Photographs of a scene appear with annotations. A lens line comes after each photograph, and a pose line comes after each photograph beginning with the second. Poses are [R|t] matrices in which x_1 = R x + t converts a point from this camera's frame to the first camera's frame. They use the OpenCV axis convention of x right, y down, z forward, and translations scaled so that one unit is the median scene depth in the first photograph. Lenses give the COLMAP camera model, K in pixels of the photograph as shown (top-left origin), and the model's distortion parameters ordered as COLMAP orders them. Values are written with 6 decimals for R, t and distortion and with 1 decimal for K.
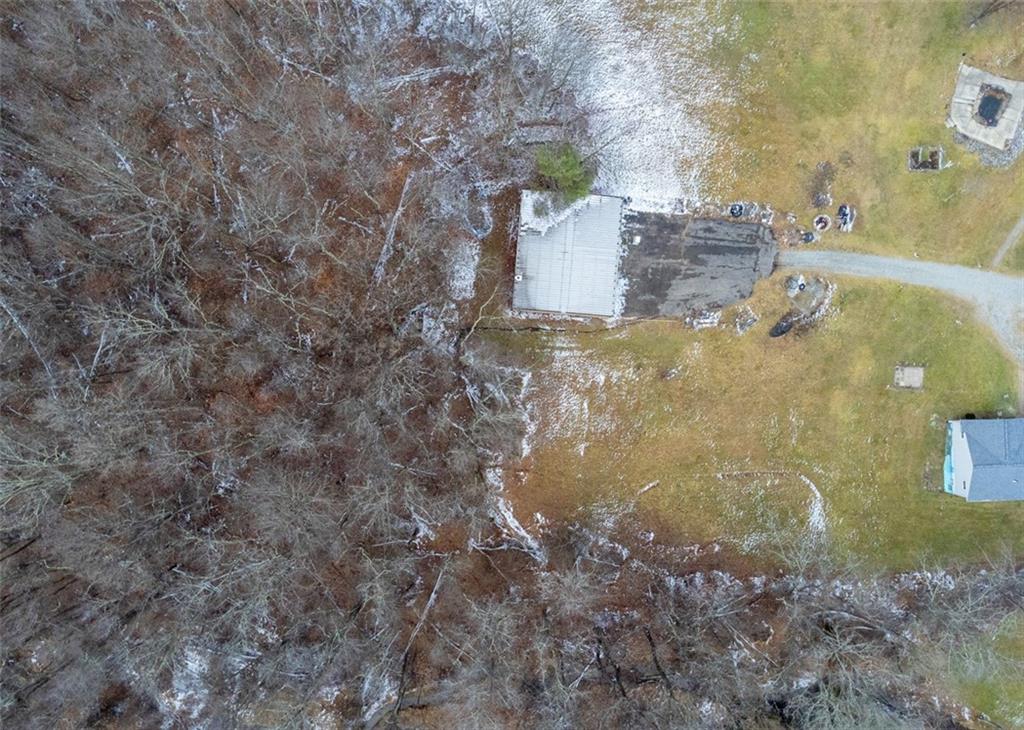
lens RADIAL K [[740.6, 0, 511.3], [0, 740.6, 359.6], [0, 0, 1]] dist [0.011735, 0.005170]
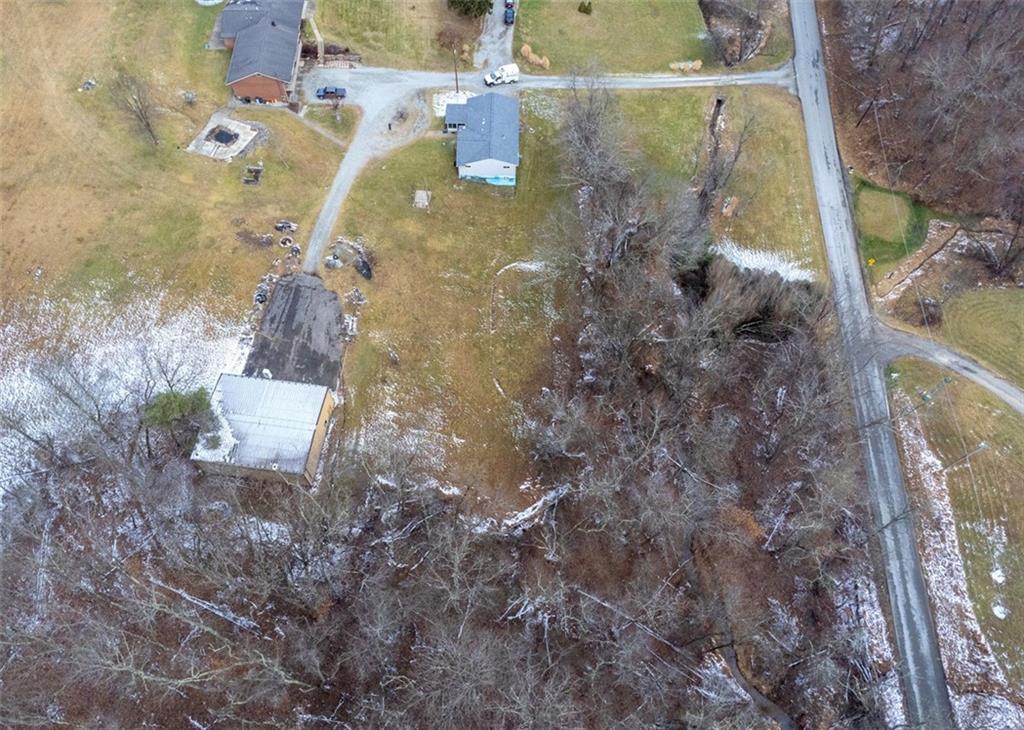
lens RADIAL K [[740.6, 0, 511.3], [0, 740.6, 359.6], [0, 0, 1]] dist [0.011735, 0.005170]
pose [[0.048556, -0.870998, 0.488882, -0.329635], [0.998703, 0.049840, -0.010396, 0.209119], [-0.015311, 0.488753, 0.872288, 0.024084]]
